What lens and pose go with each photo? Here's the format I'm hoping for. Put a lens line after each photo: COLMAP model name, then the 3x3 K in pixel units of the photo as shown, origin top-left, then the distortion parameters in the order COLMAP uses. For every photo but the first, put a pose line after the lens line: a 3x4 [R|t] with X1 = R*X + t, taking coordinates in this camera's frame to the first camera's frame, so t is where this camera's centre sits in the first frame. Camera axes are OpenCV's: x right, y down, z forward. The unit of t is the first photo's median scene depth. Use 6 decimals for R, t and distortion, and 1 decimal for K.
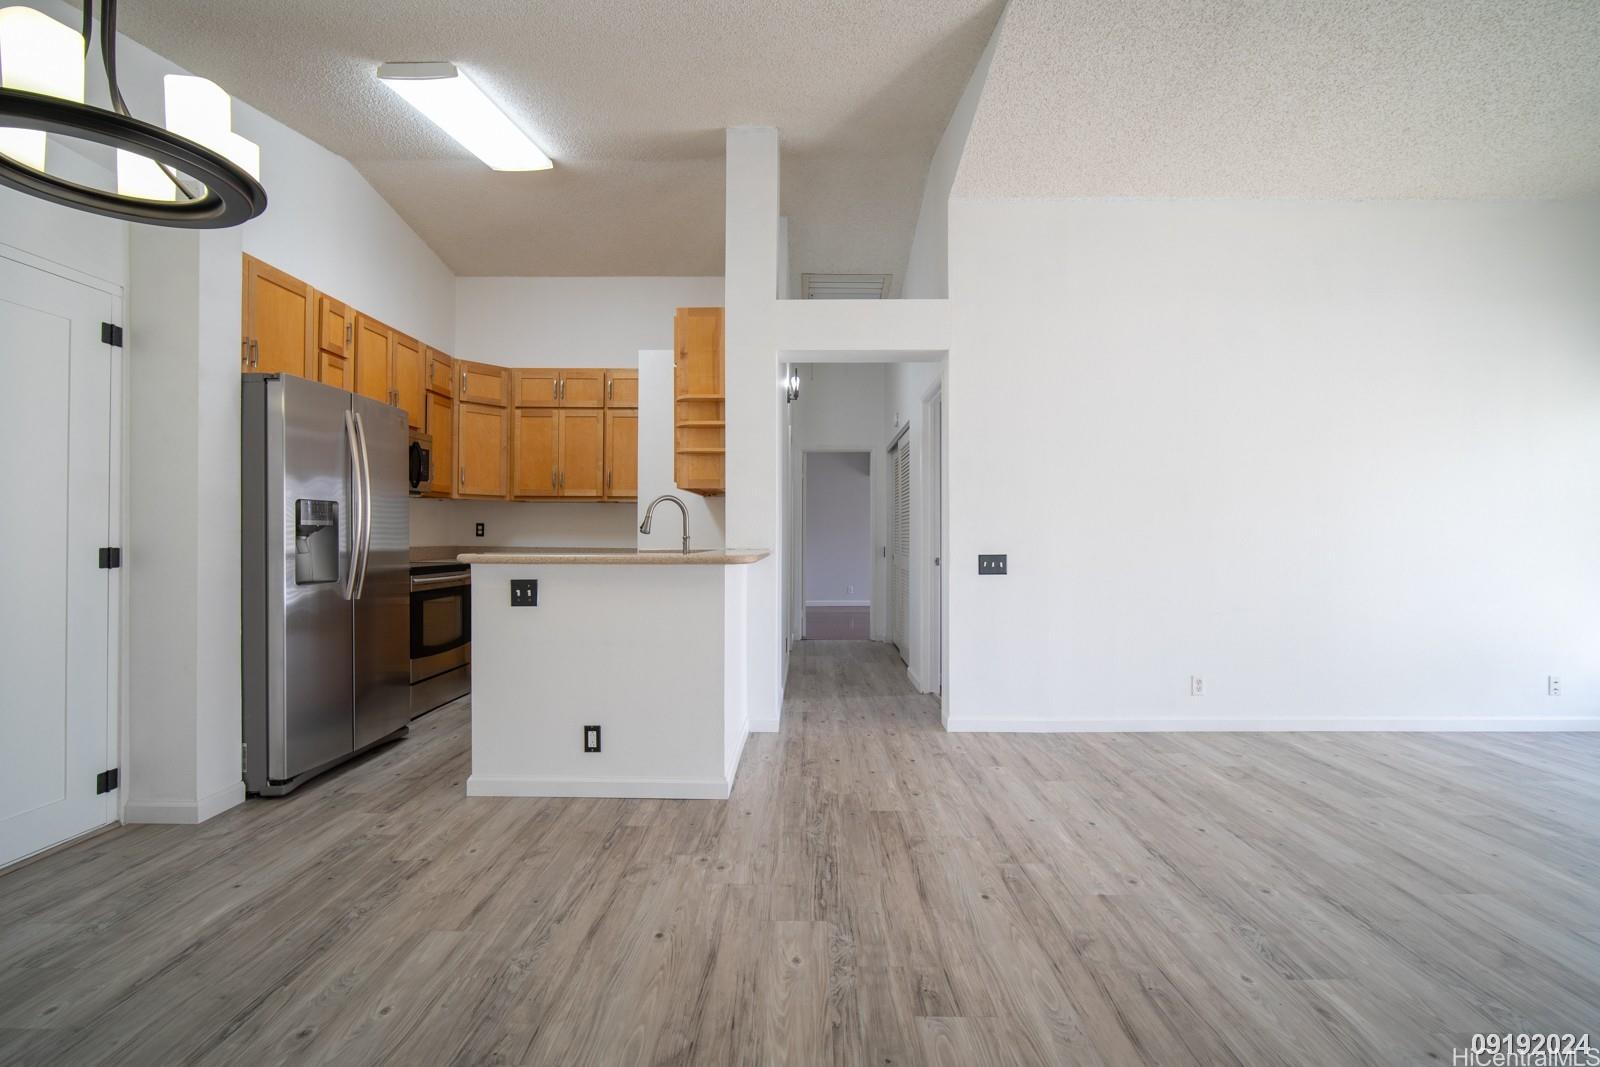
lens RADIAL K [[700.6, 0, 800.1], [0, 700.6, 537.8], [0, 0, 1]] dist [-0.000051, 0.000417]
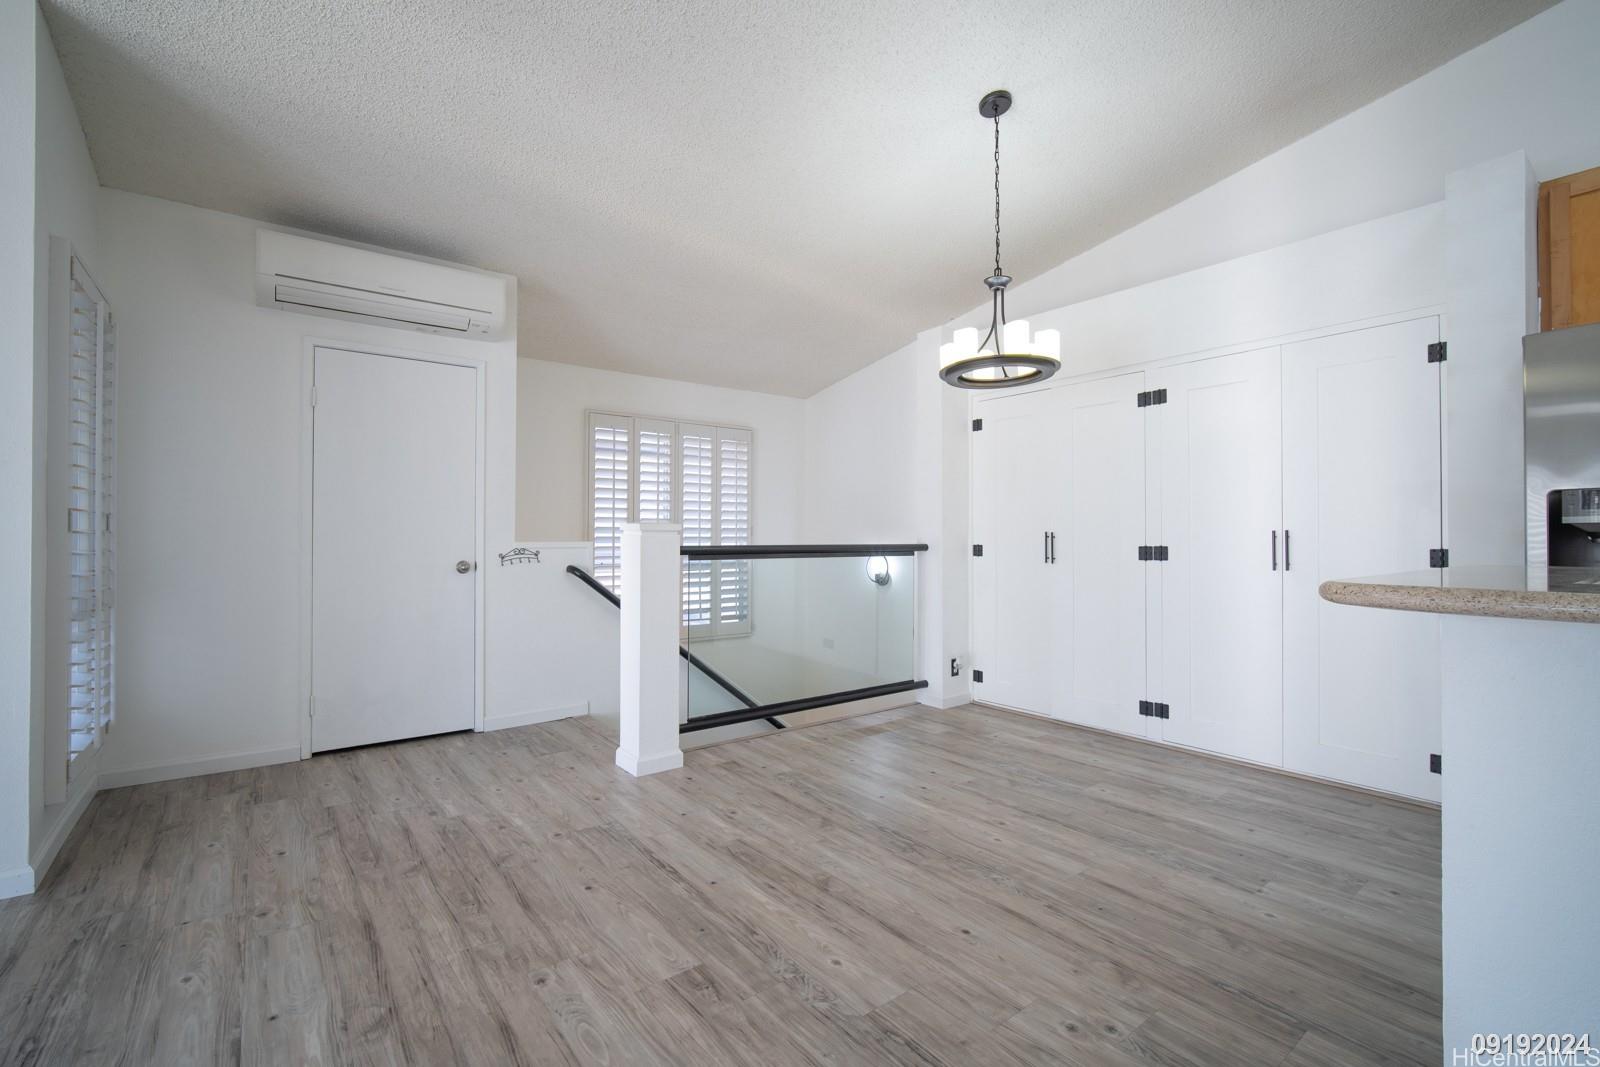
lens RADIAL K [[700.6, 0, 800.2], [0, 700.6, 532.4], [0, 0, 1]] dist [-0.000051, 0.000417]
pose [[-0.782409, -0.007898, -0.622715, 0.650736], [-0.002687, 0.999953, -0.009306, 0.000769], [0.622759, -0.005608, -0.782393, 1.725256]]
